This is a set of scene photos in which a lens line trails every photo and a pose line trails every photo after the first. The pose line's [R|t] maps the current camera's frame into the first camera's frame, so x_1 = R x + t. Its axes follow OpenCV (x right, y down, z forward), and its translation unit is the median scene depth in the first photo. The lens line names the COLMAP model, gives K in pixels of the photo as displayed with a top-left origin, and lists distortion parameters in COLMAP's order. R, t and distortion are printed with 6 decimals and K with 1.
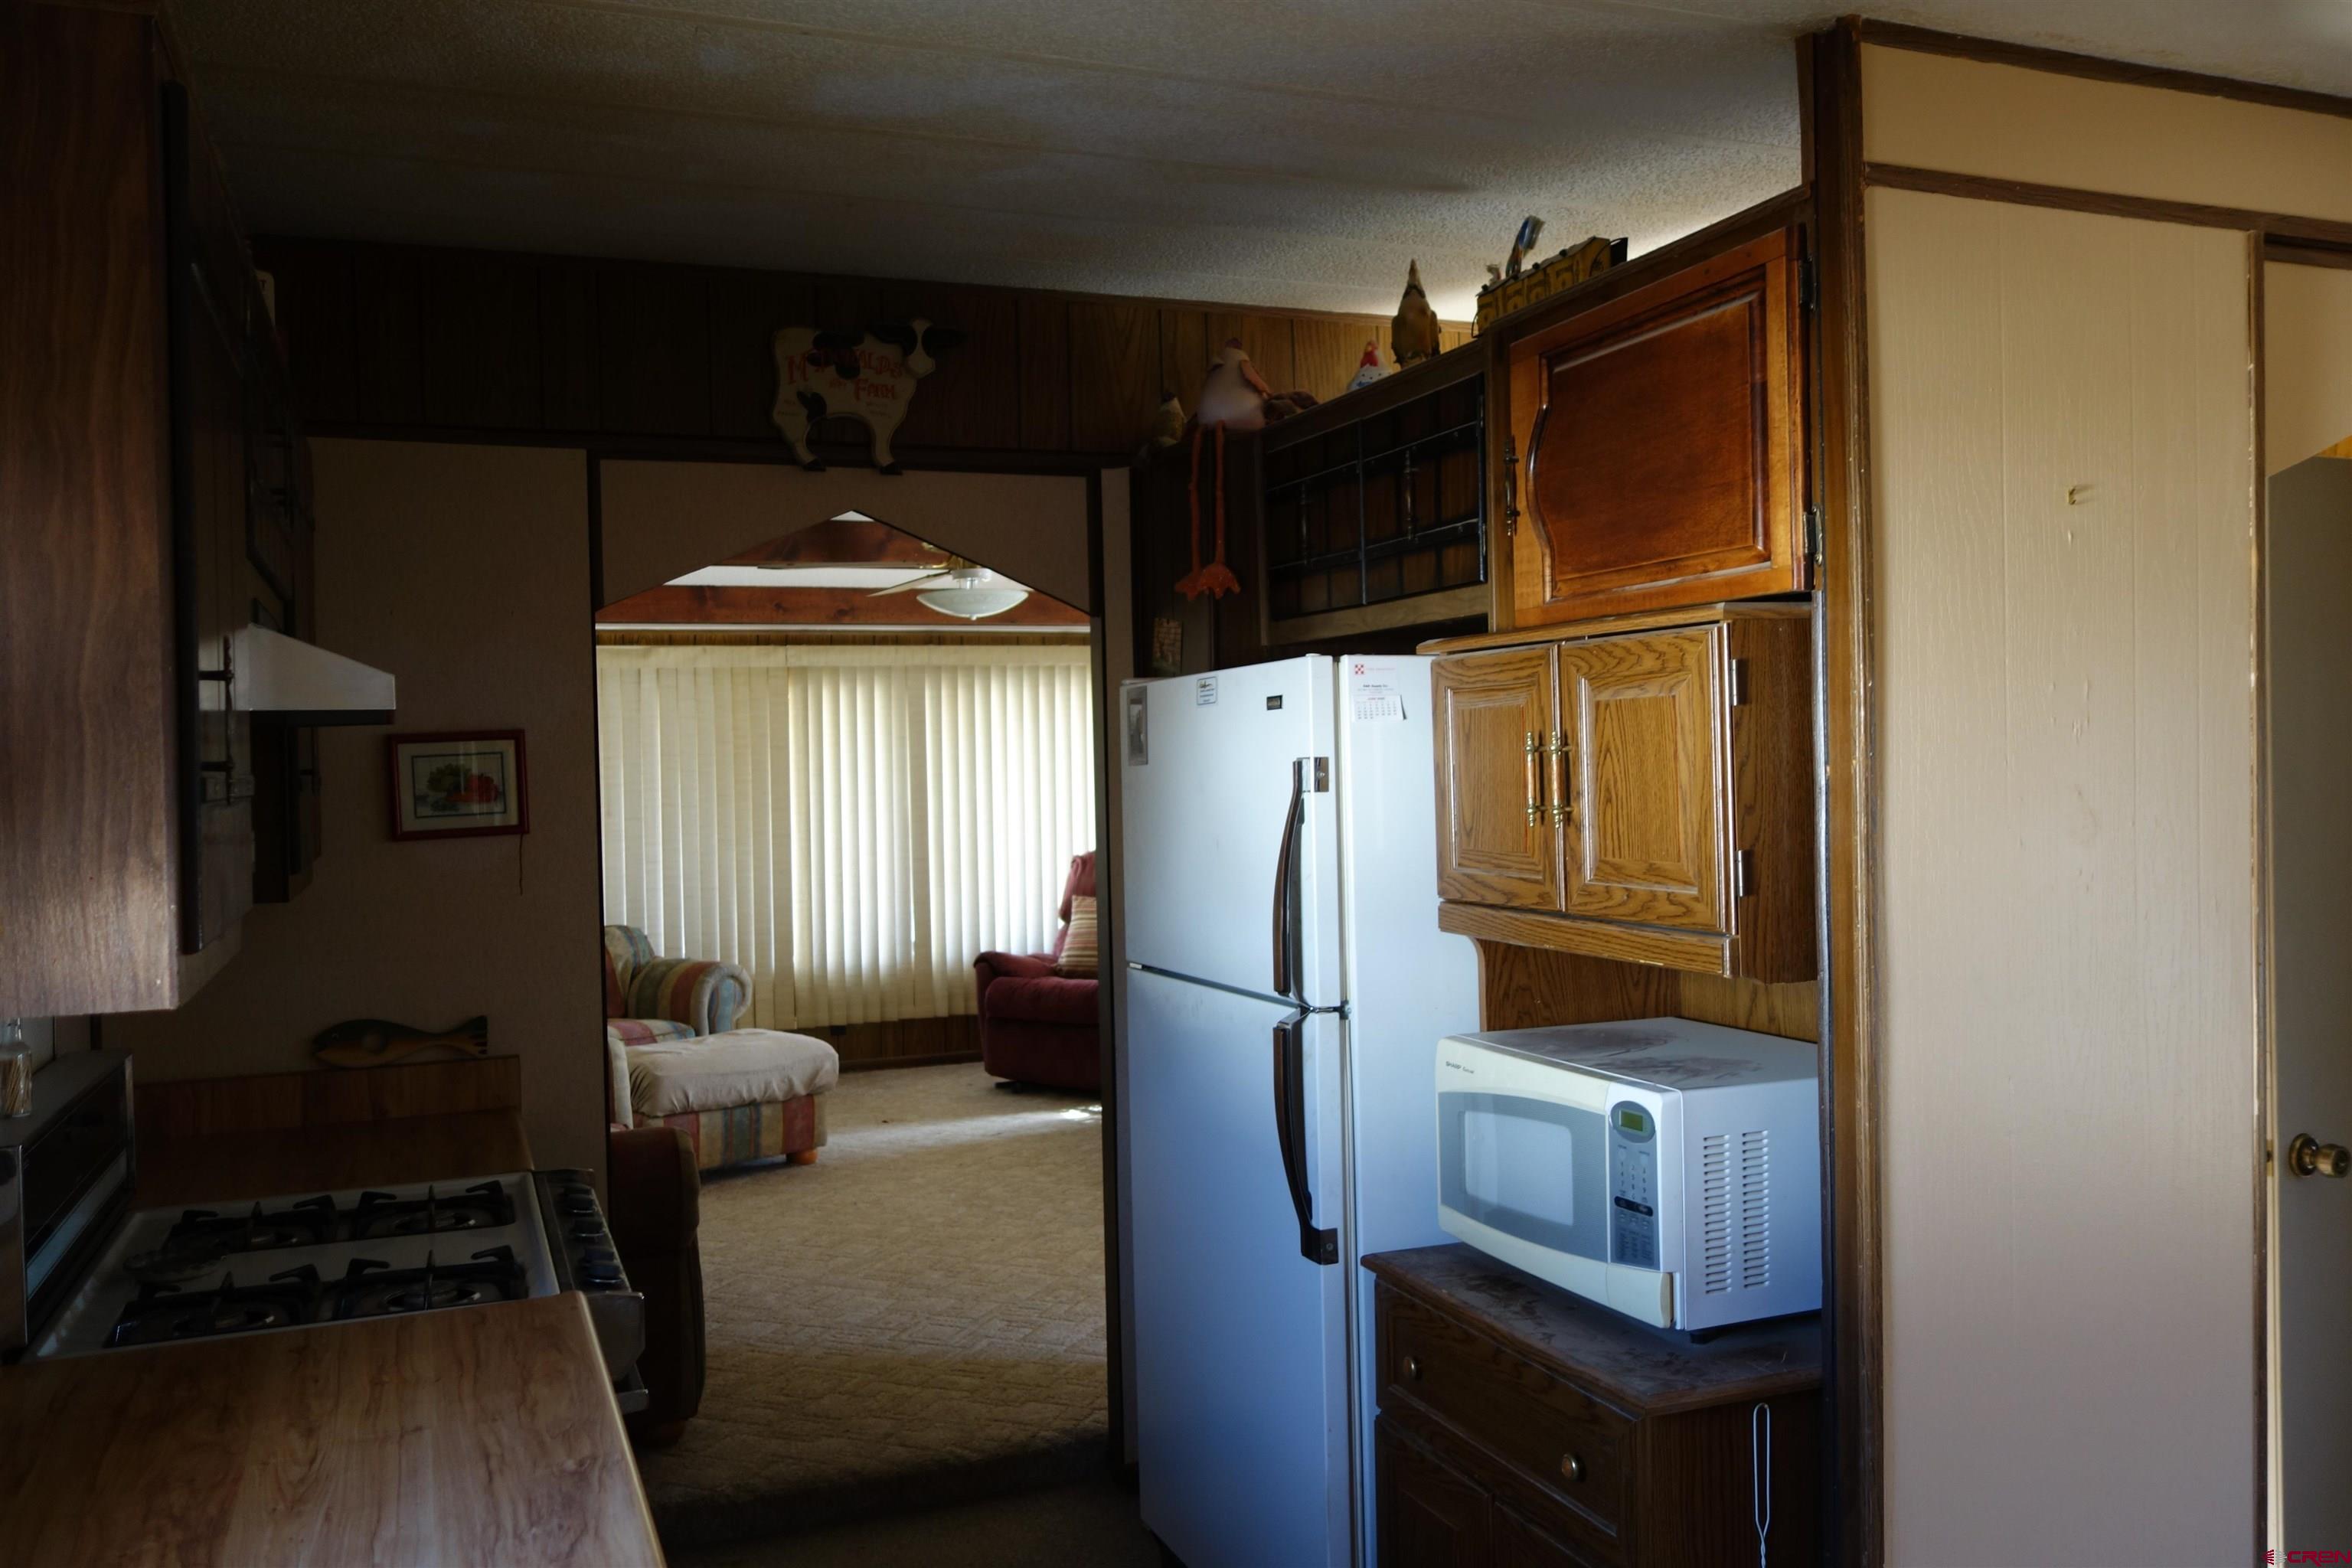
lens RADIAL K [[1858.0, 0, 1176.0], [0, 1858.0, 784.0], [0, 0, 1]] dist [0.005436, 0.001291]
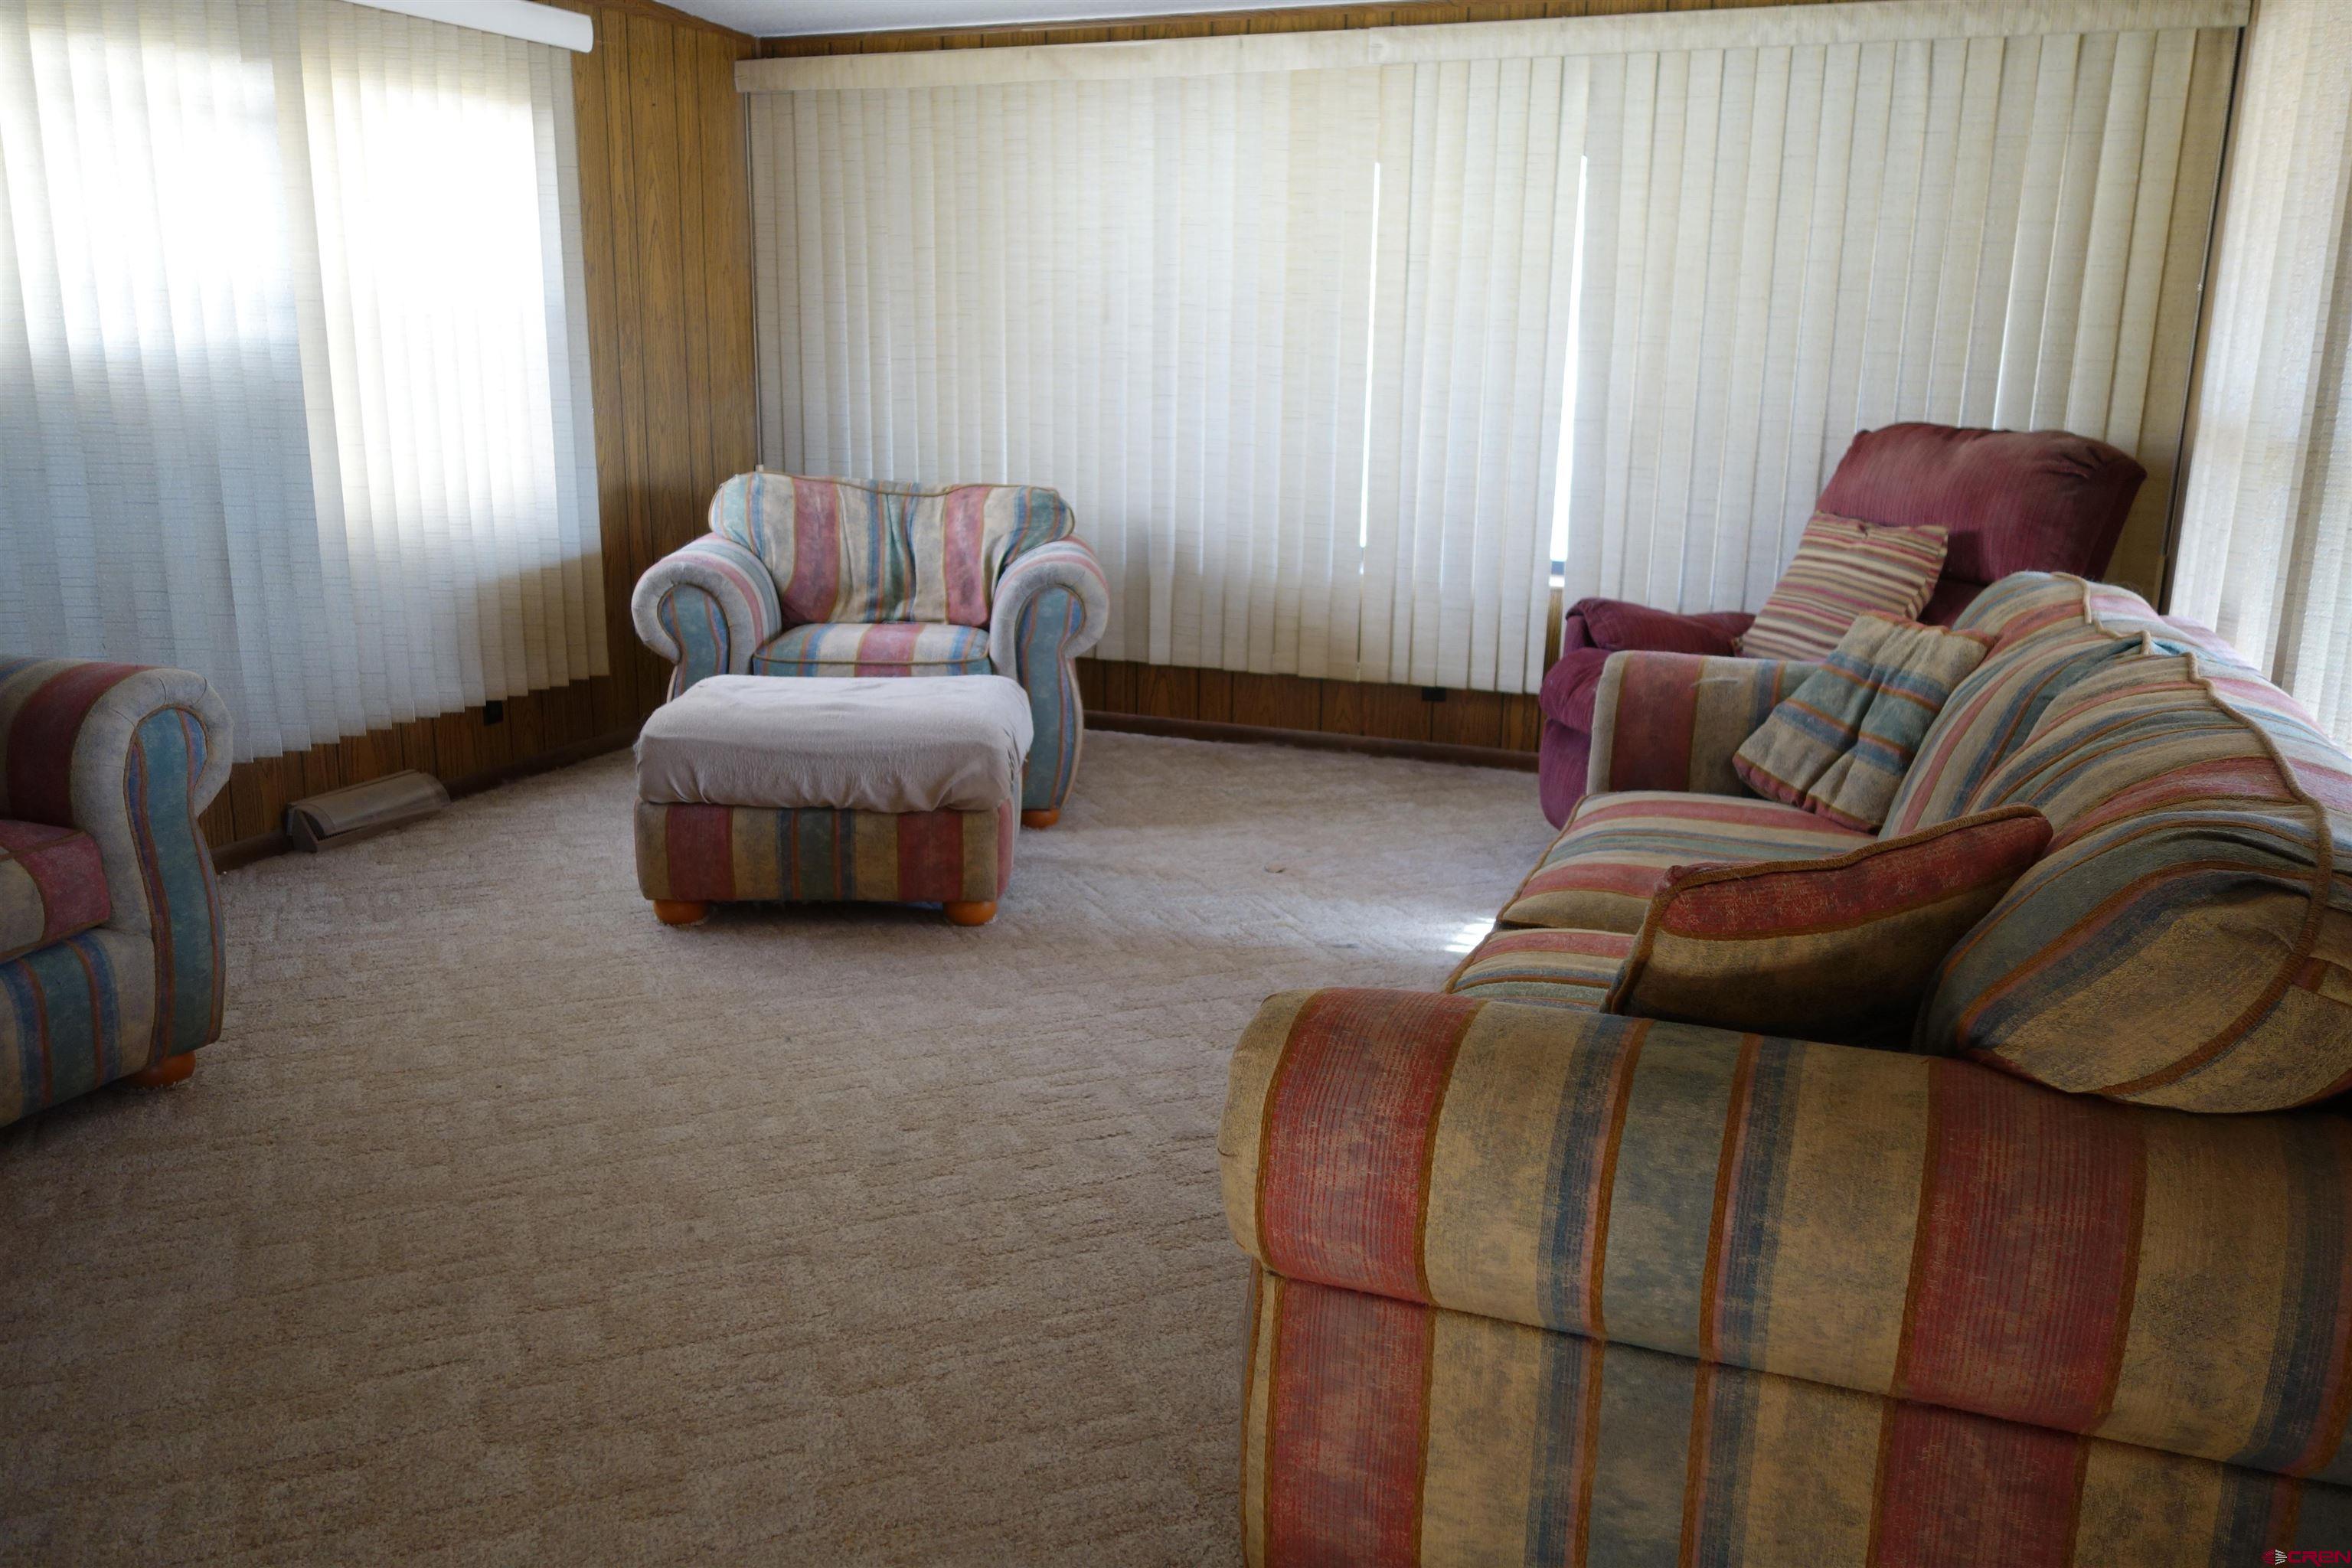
lens RADIAL K [[1858.0, 0, 1176.0], [0, 1858.0, 784.0], [0, 0, 1]] dist [0.005436, 0.001291]
pose [[0.716864, 0.197577, -0.668632, 0.596077], [-0.039732, 0.969026, 0.243743, 0.049400], [0.696079, -0.148164, 0.702510, 1.706586]]
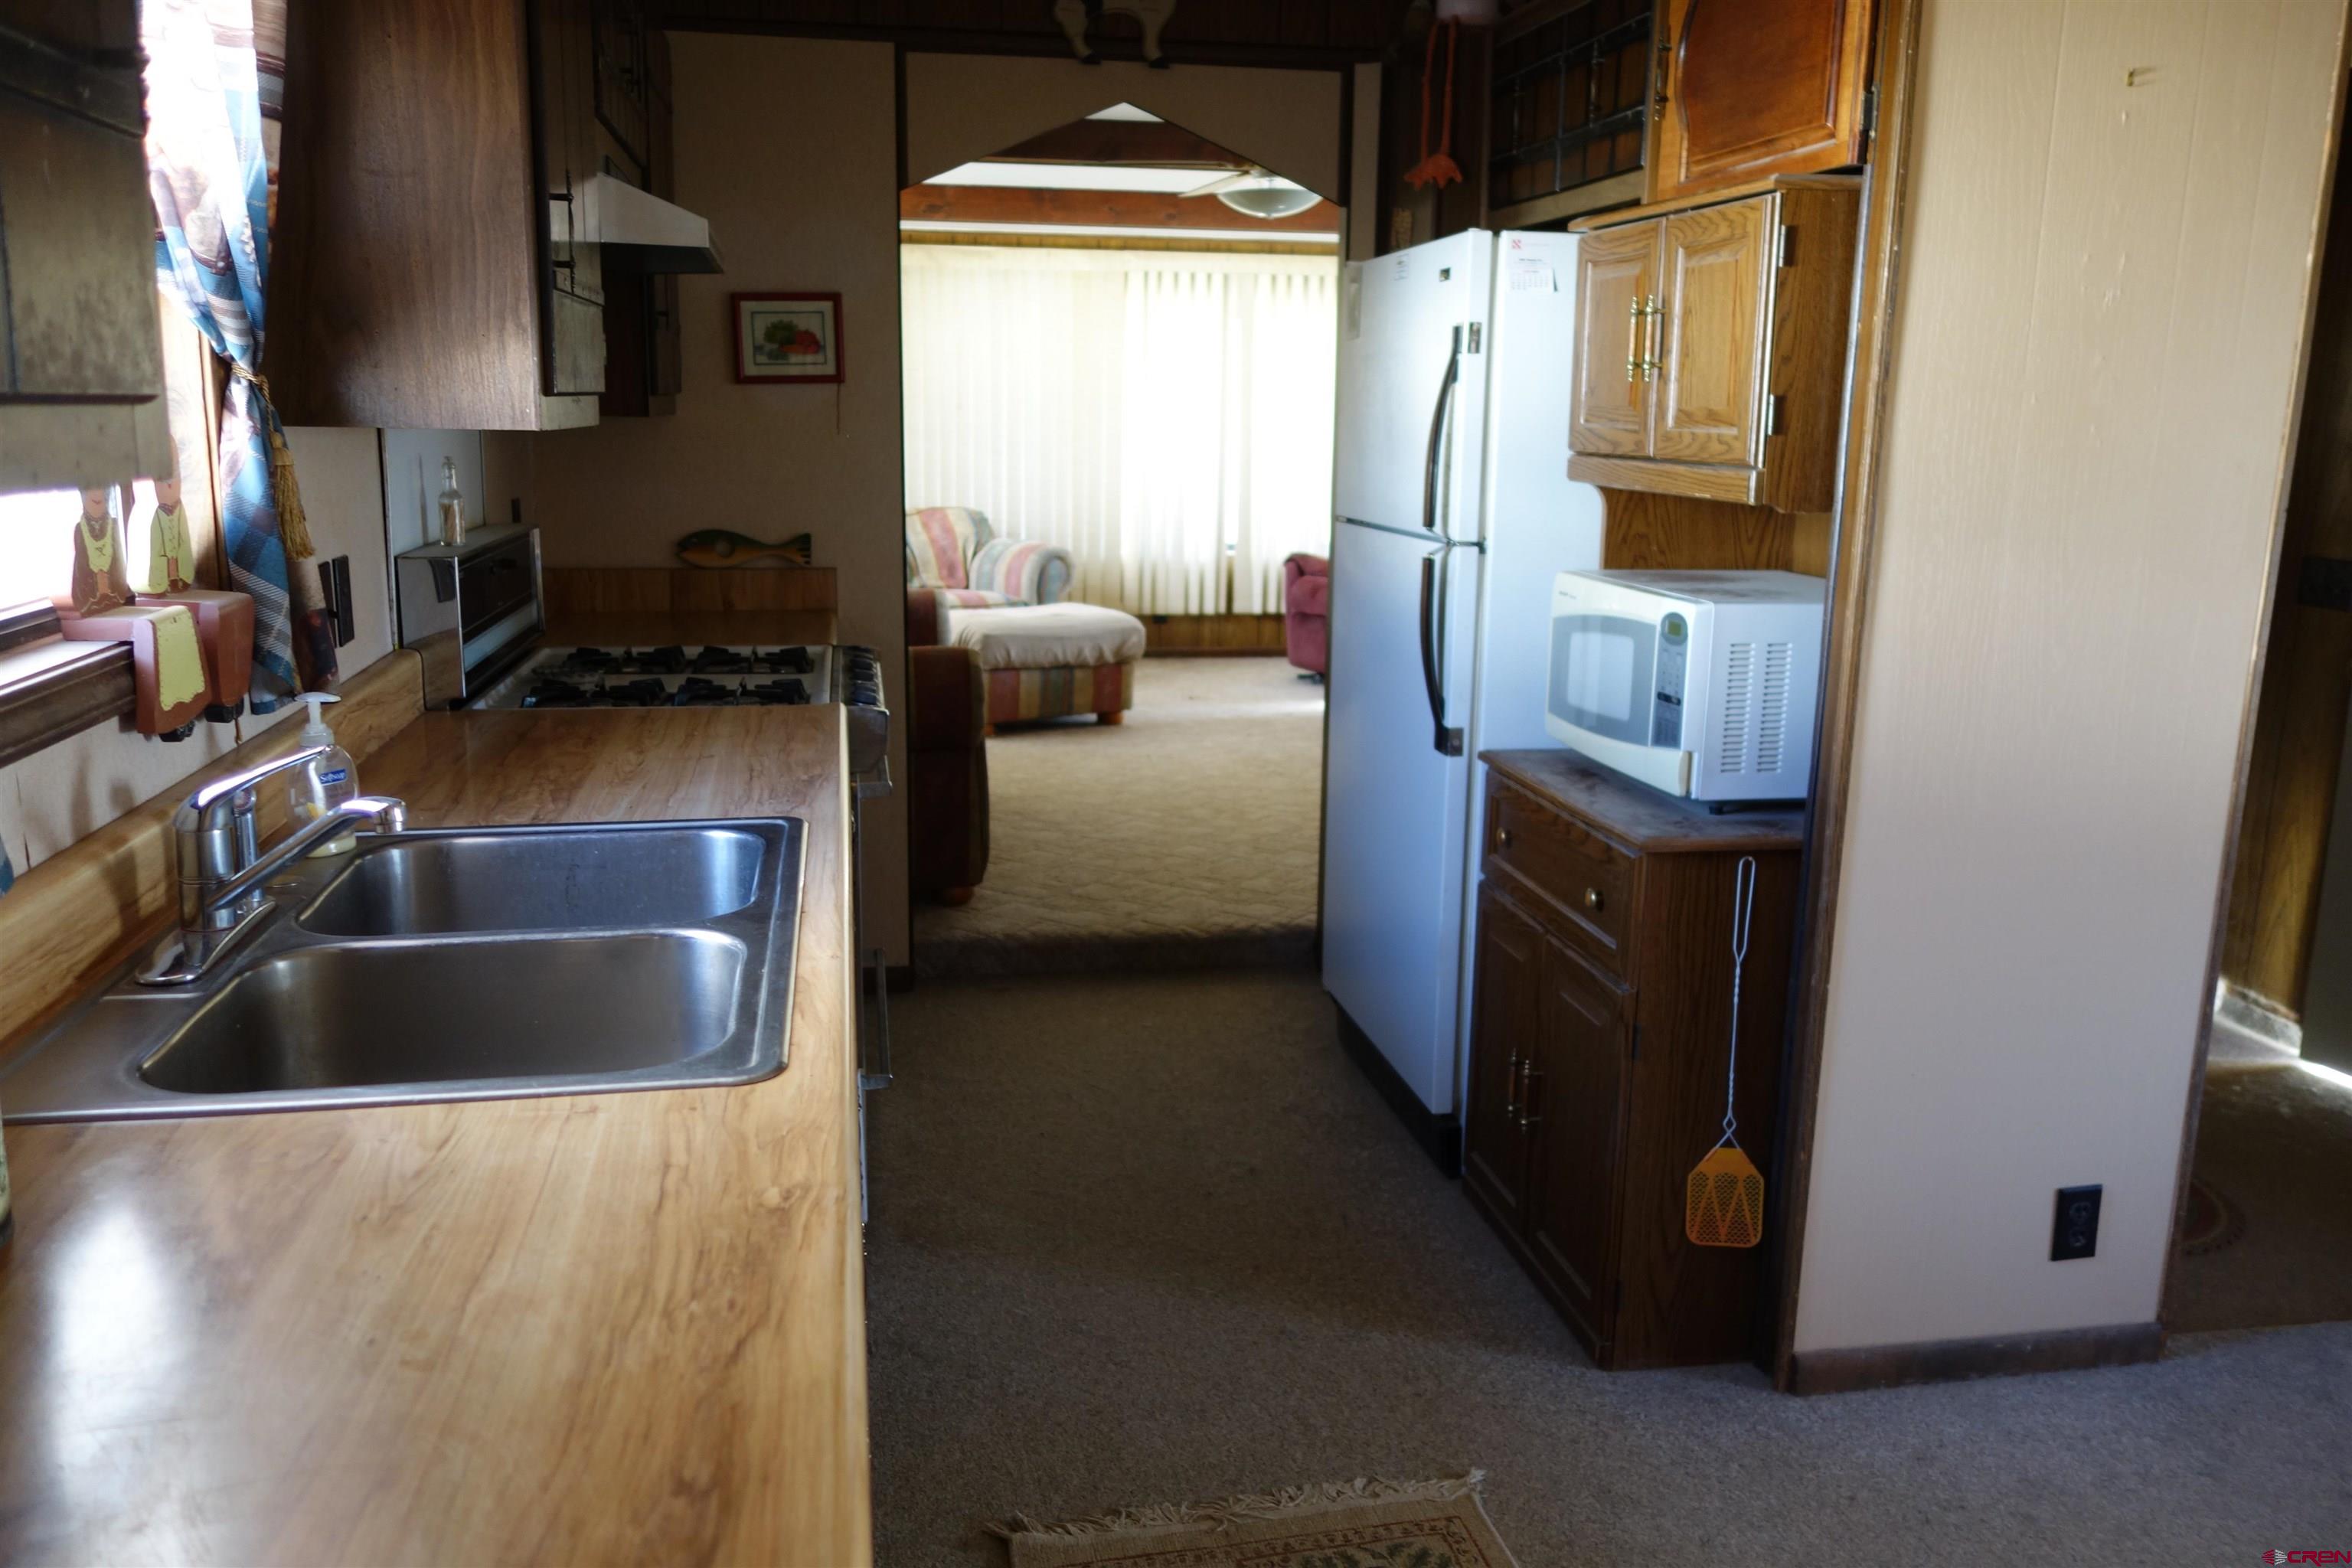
lens RADIAL K [[1858.0, 0, 1176.0], [0, 1858.0, 784.0], [0, 0, 1]] dist [0.005436, 0.001291]
pose [[0.978257, 0.077632, -0.192317, 0.149792], [-0.039559, 0.980121, 0.194418, 0.052524], [0.203587, -0.182583, 0.961882, -0.208375]]
